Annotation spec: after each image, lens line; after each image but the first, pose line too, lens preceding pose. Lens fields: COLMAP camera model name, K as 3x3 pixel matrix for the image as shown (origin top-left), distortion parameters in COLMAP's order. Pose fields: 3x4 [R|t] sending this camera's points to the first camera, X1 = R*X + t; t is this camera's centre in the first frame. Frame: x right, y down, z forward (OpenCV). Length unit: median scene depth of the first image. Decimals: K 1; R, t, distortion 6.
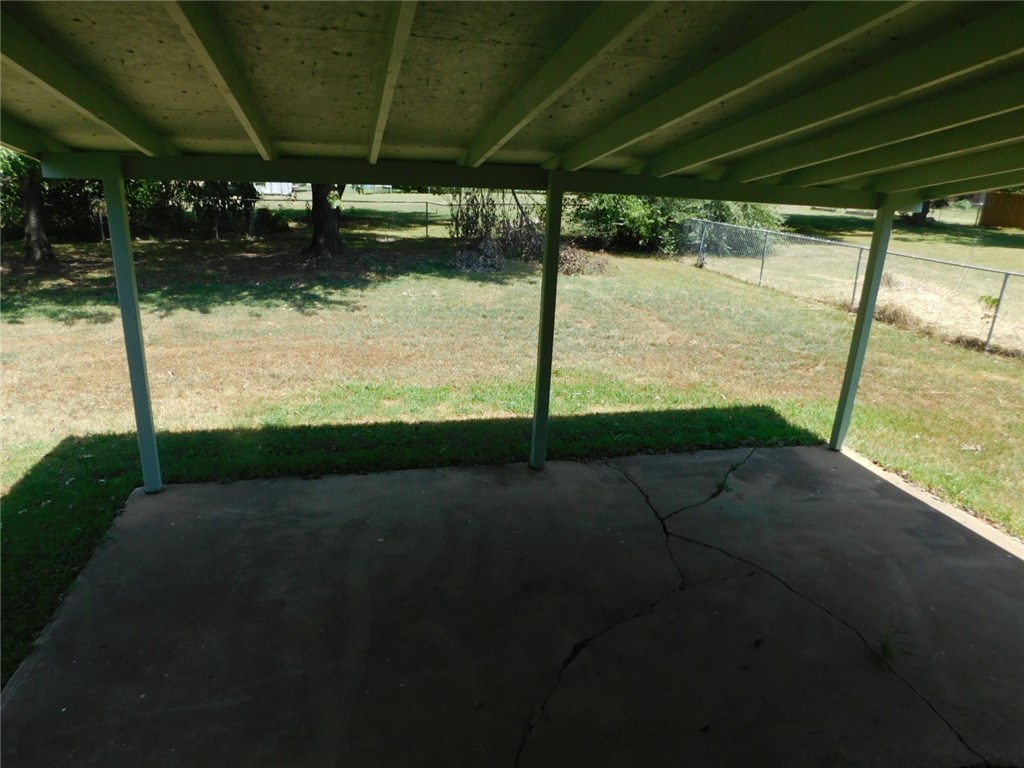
lens RADIAL K [[685.1, 0, 517.2], [0, 685.1, 379.7], [0, 0, 1]] dist [-0.070918, 0.061118]
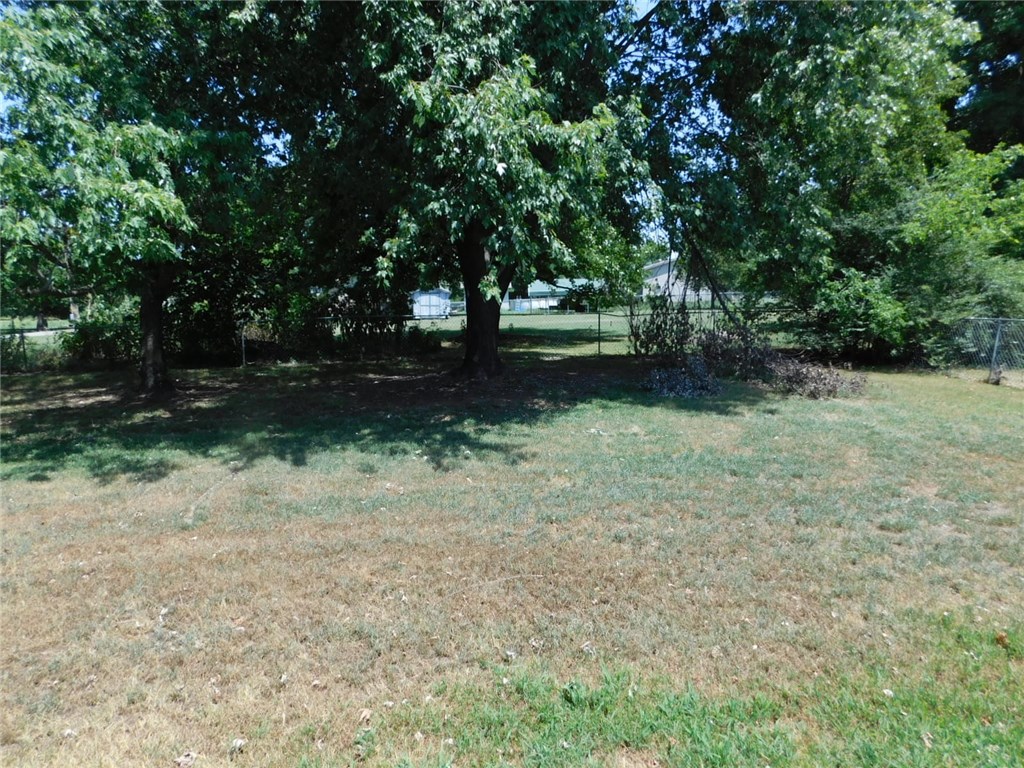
lens RADIAL K [[685.1, 0, 517.2], [0, 685.1, 379.7], [0, 0, 1]] dist [-0.070918, 0.061118]
pose [[0.976055, -0.018424, -0.216740, -0.078975], [-0.019750, 0.984784, -0.172656, -0.050855], [0.216623, 0.172802, 0.960840, 0.287603]]
